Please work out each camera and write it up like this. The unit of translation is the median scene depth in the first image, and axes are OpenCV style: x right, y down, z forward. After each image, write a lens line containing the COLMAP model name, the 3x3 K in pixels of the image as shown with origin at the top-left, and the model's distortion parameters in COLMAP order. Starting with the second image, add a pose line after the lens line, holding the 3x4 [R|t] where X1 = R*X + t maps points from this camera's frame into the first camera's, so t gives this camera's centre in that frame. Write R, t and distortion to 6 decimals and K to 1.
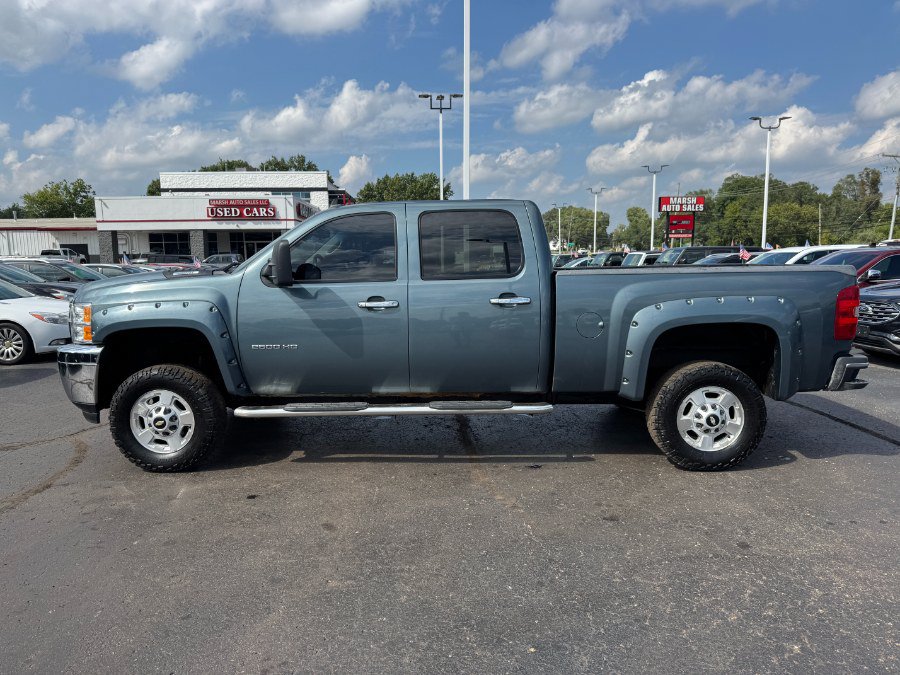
lens RADIAL K [[644.2, 0, 443.9], [0, 644.2, 339.5], [0, 0, 1]] dist [0.059835, -0.087140]
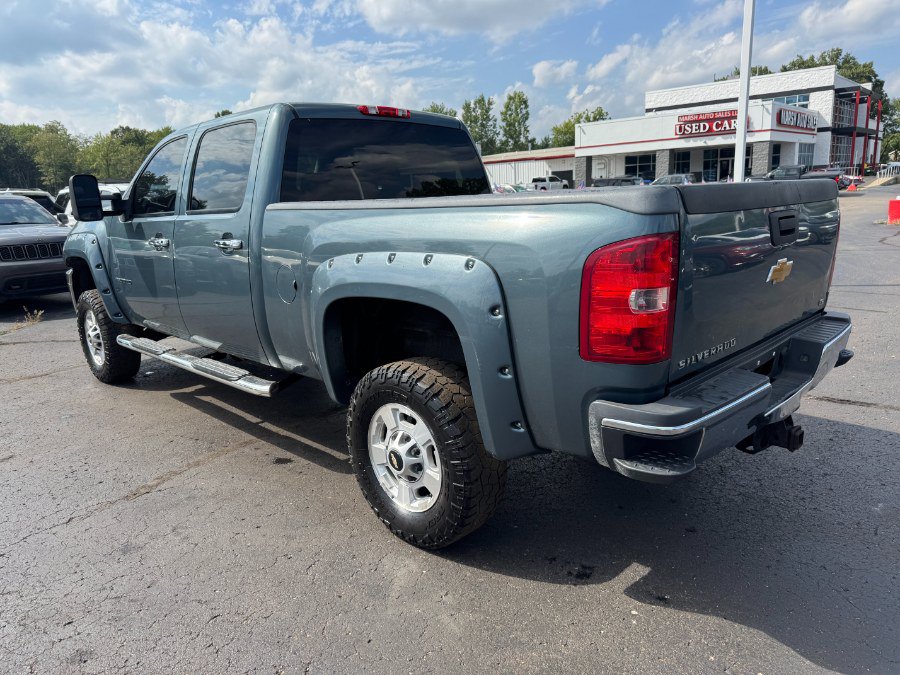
lens RADIAL K [[657.0, 0, 446.6], [0, 657.0, 338.7], [0, 0, 1]] dist [0.010060, -0.022183]
pose [[0.717927, 0.130168, -0.683840, 0.093319], [-0.050263, 0.989491, 0.135580, -0.007319], [0.694301, -0.062965, 0.716925, 0.056639]]
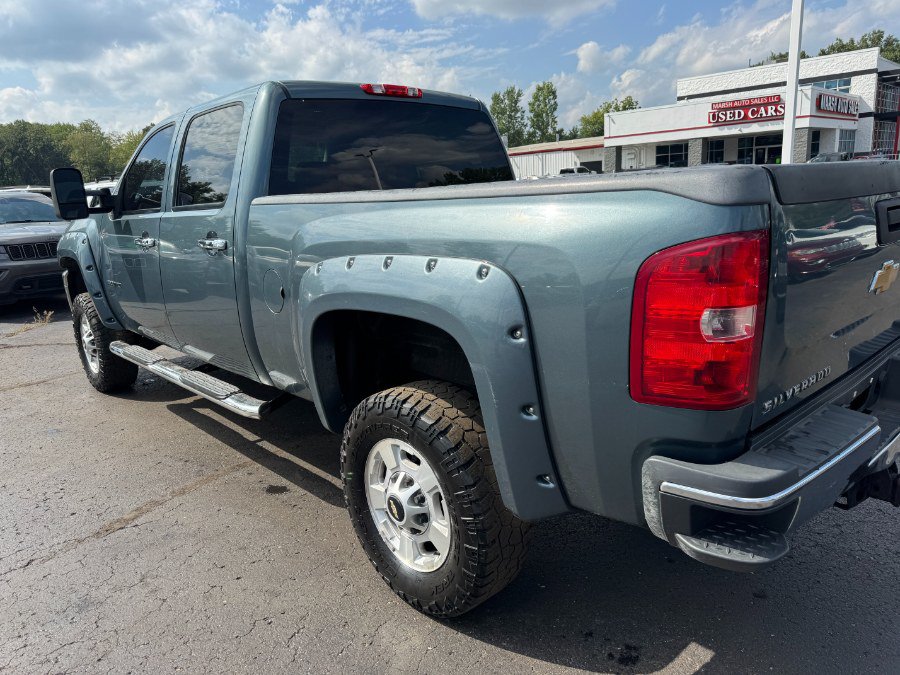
lens RADIAL K [[652.4, 0, 443.4], [0, 652.4, 335.7], [0, 0, 1]] dist [-0.005162, 0.000965]
pose [[0.684938, 0.134348, -0.716108, 0.081346], [-0.042322, 0.988529, 0.144978, -0.008422], [0.727371, -0.068994, 0.682767, 0.071886]]
